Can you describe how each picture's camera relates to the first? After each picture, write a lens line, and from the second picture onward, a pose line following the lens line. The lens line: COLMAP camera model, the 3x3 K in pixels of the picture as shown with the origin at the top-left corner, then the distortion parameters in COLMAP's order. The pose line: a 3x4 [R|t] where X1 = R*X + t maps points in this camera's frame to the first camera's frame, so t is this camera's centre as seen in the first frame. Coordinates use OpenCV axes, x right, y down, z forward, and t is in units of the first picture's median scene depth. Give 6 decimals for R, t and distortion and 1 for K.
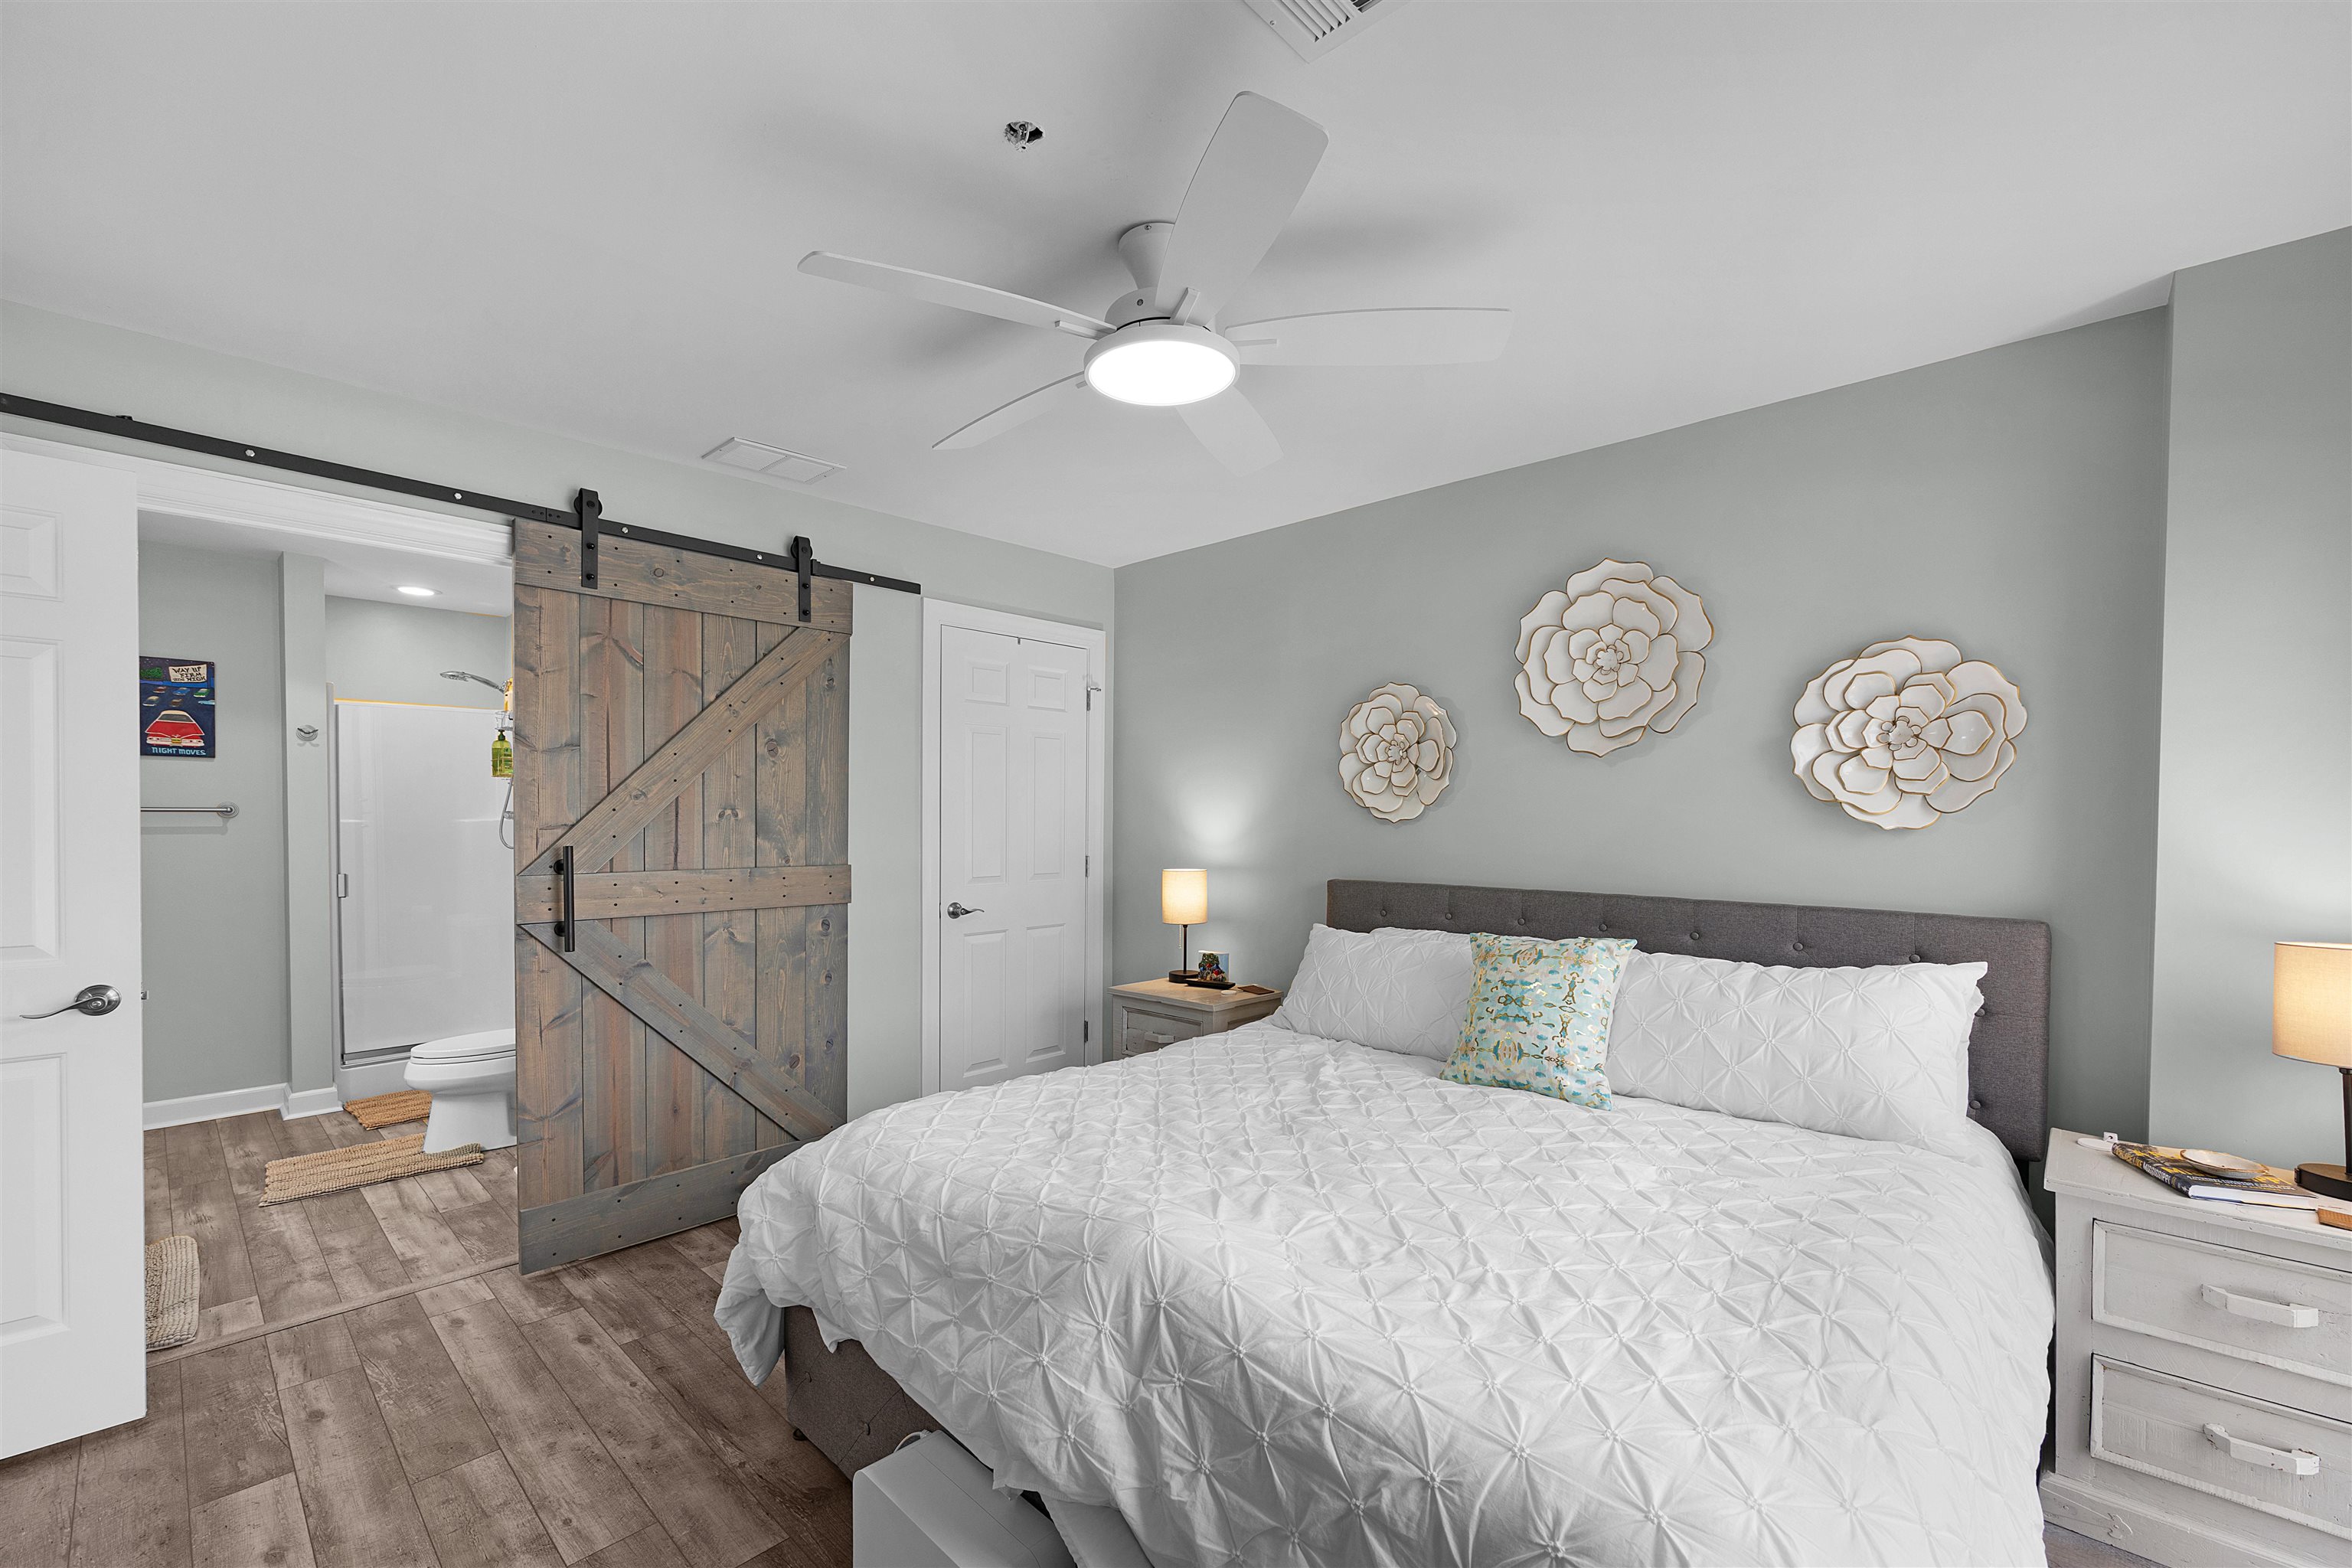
lens RADIAL K [[966.6, 0, 1177.7], [0, 966.6, 831.4], [0, 0, 1]] dist [-0.001245, -0.000085]
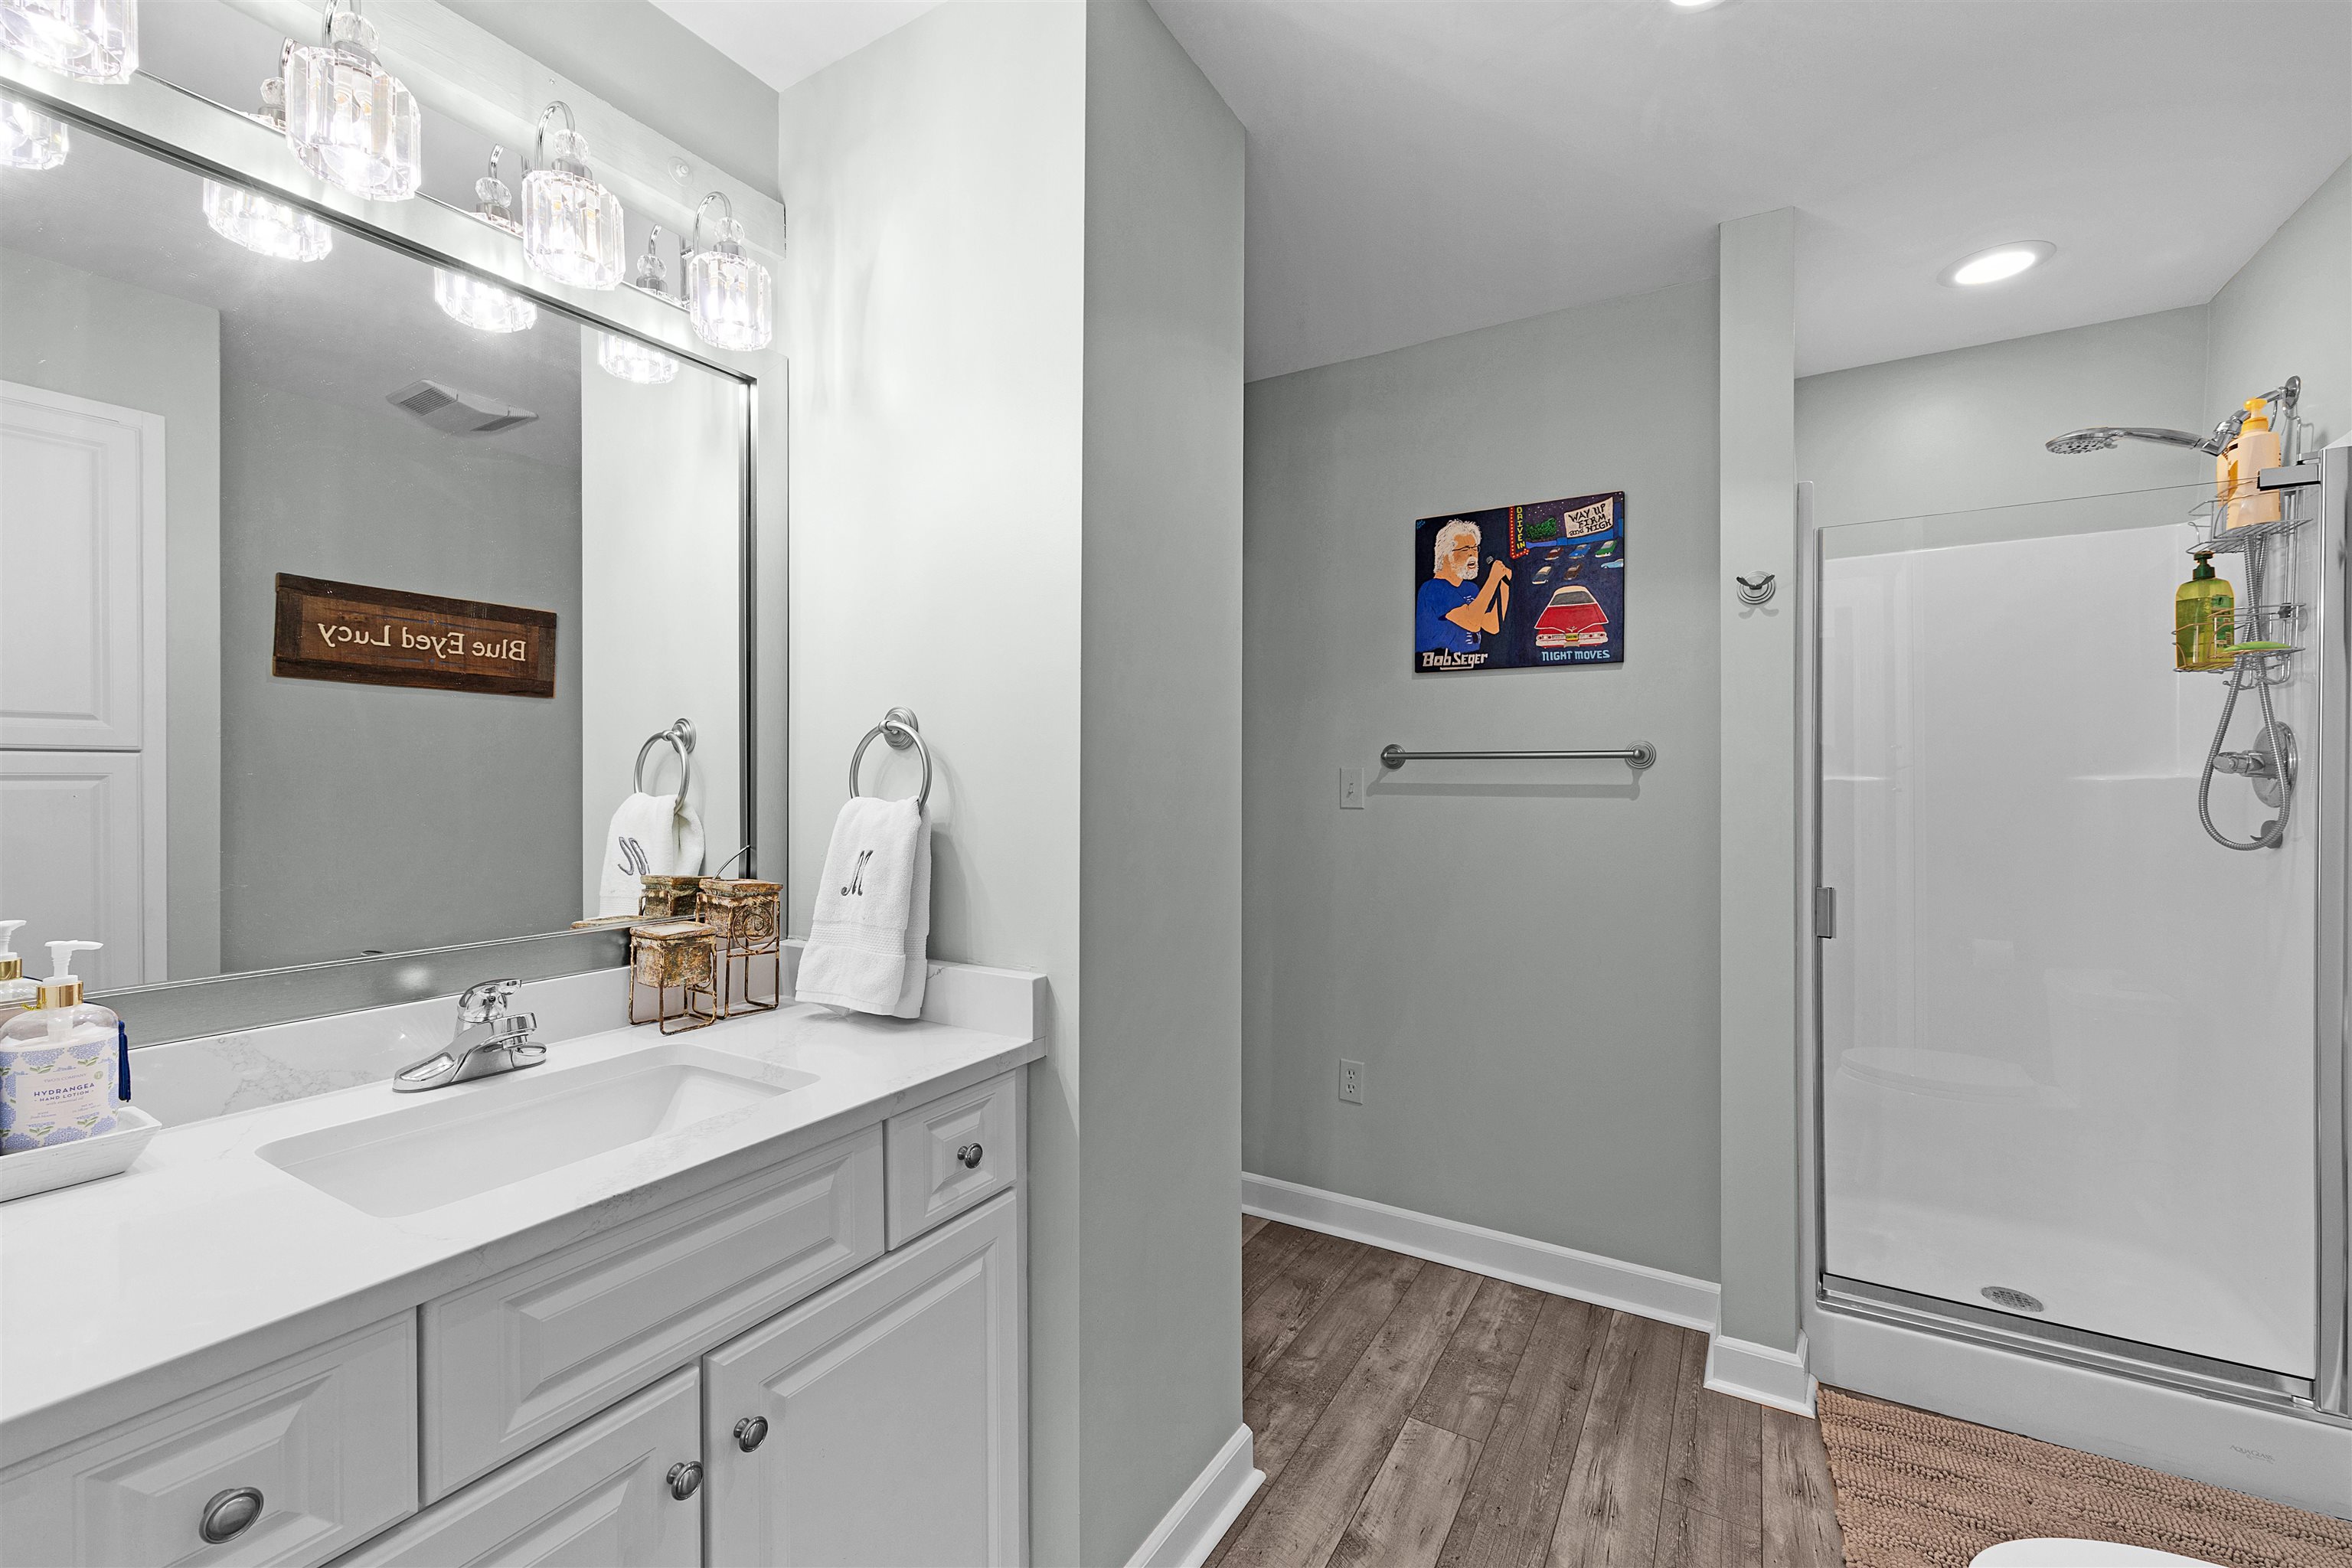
lens RADIAL K [[968.6, 0, 1176.0], [0, 968.6, 784.0], [0, 0, 1]] dist [0.001117, 0.000400]
pose [[0.216108, 0.000322, -0.976369, -0.506269], [-0.019545, 0.999801, -0.003996, 0.002146], [0.976174, 0.019947, 0.216071, 0.629330]]
